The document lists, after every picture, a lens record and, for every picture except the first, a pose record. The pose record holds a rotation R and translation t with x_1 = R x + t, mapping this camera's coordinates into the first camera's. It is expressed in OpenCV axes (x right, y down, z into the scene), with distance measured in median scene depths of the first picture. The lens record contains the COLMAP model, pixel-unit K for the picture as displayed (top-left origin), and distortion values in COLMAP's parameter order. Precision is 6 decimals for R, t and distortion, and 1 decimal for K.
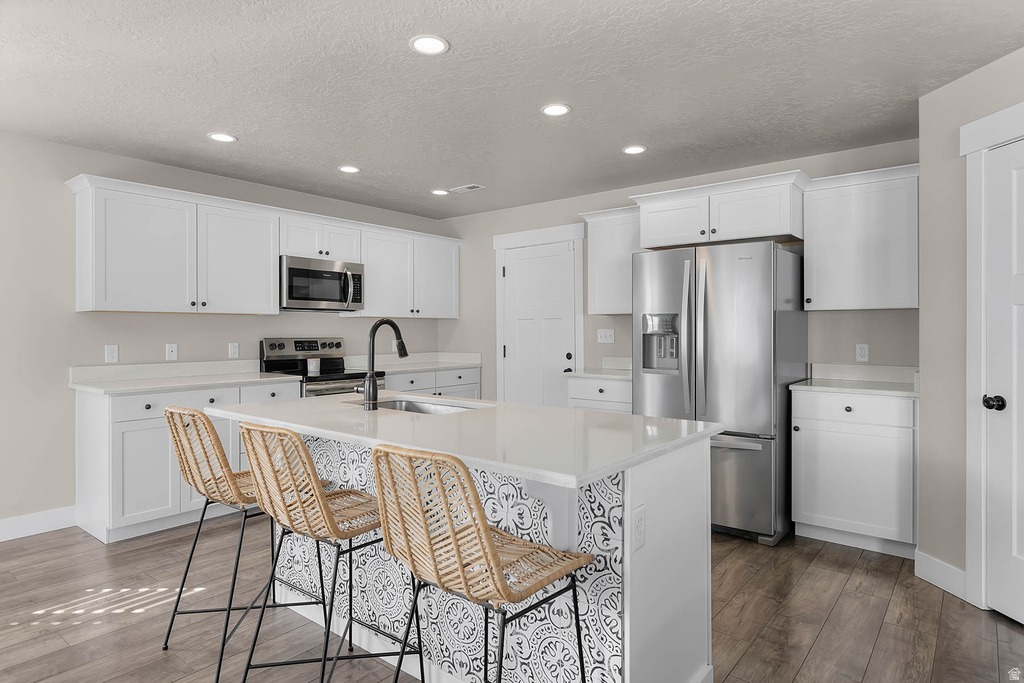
lens RADIAL K [[587.3, 0, 509.6], [0, 587.3, 328.6], [0, 0, 1]] dist [-0.000066, -0.000371]
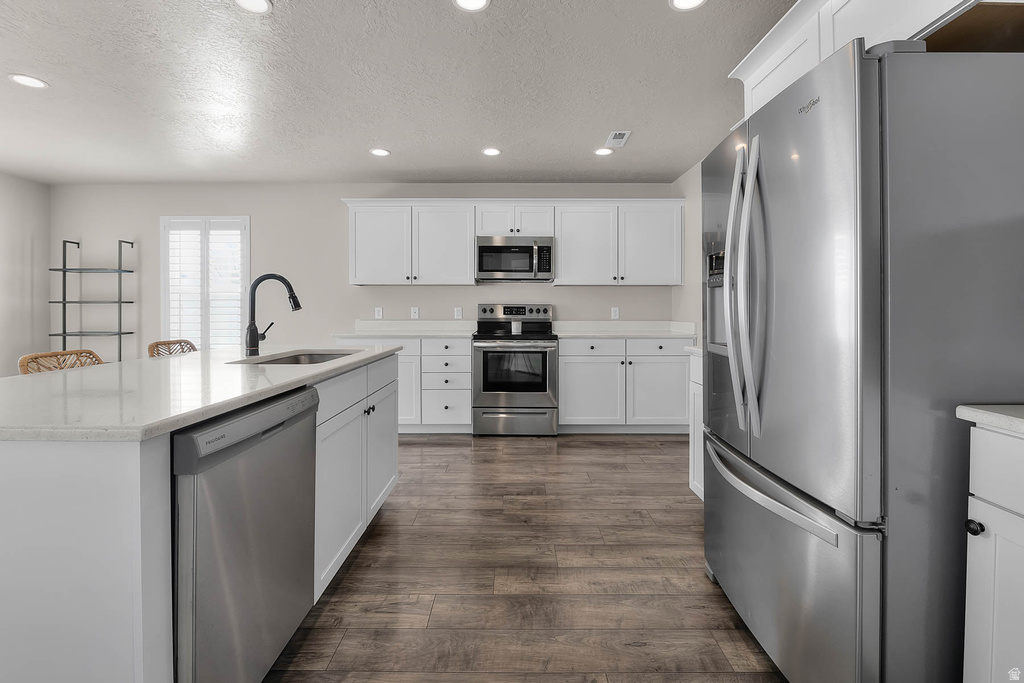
lens RADIAL K [[456.6, 0, 510.0], [0, 456.6, 305.8], [0, 0, 1]] dist [-0.002215, -0.005214]
pose [[0.620947, -0.001497, -0.783851, 0.402026], [0.000711, 0.999999, -0.001346, 0.022106], [0.783852, 0.000279, 0.620947, 0.445688]]
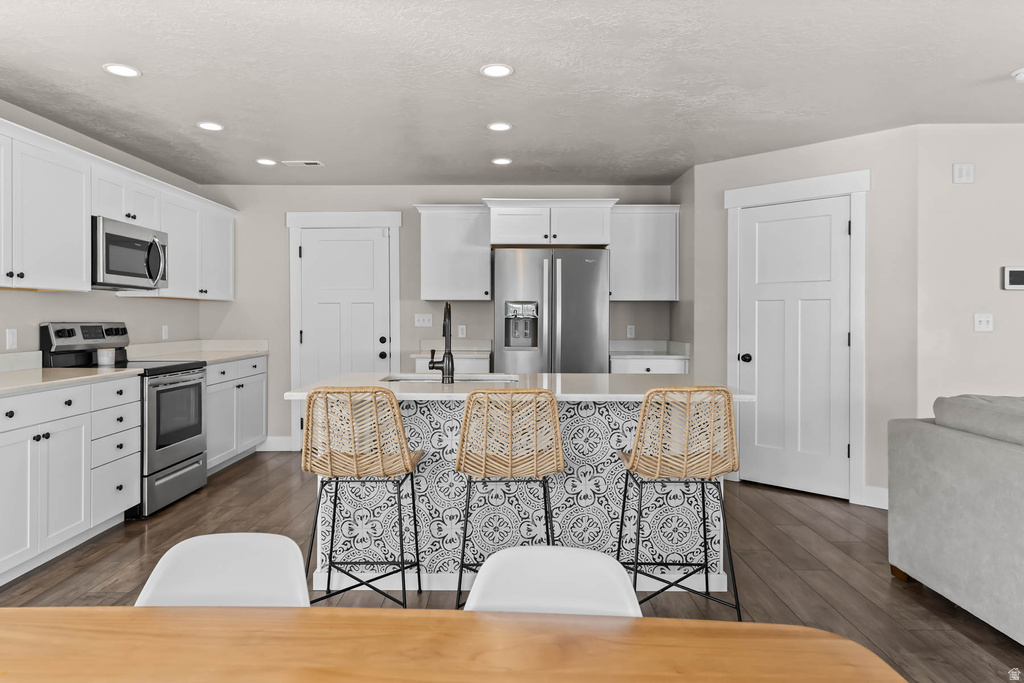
lens RADIAL K [[641.2, 0, 509.4], [0, 641.2, 317.5], [0, 0, 1]] dist [0.001762, -0.000420]
pose [[0.780736, 0.003130, 0.624853, -0.479332], [-0.005150, 0.999986, 0.001426, 0.005781], [-0.624840, -0.004331, 0.780741, -0.012334]]
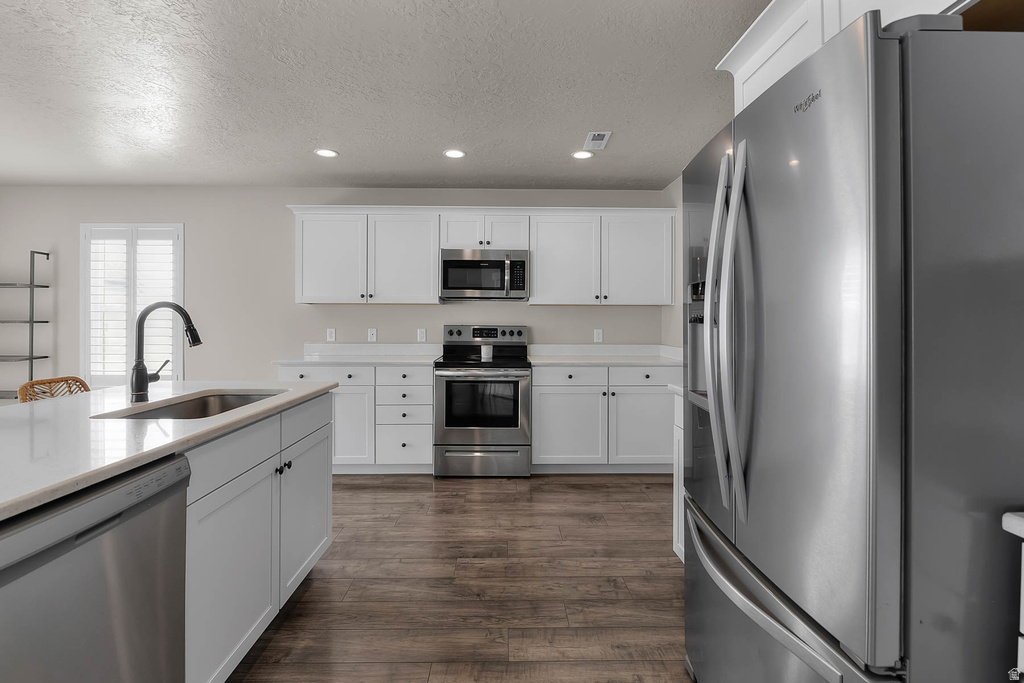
lens RADIAL K [[489.3, 0, 509.9], [0, 489.3, 315.5], [0, 0, 1]] dist [-0.007835, -0.002039]
pose [[0.637971, -0.001755, -0.770059, 0.384894], [-0.002018, 0.999990, -0.003952, 0.001416], [0.770058, 0.004075, 0.637961, 0.506356]]
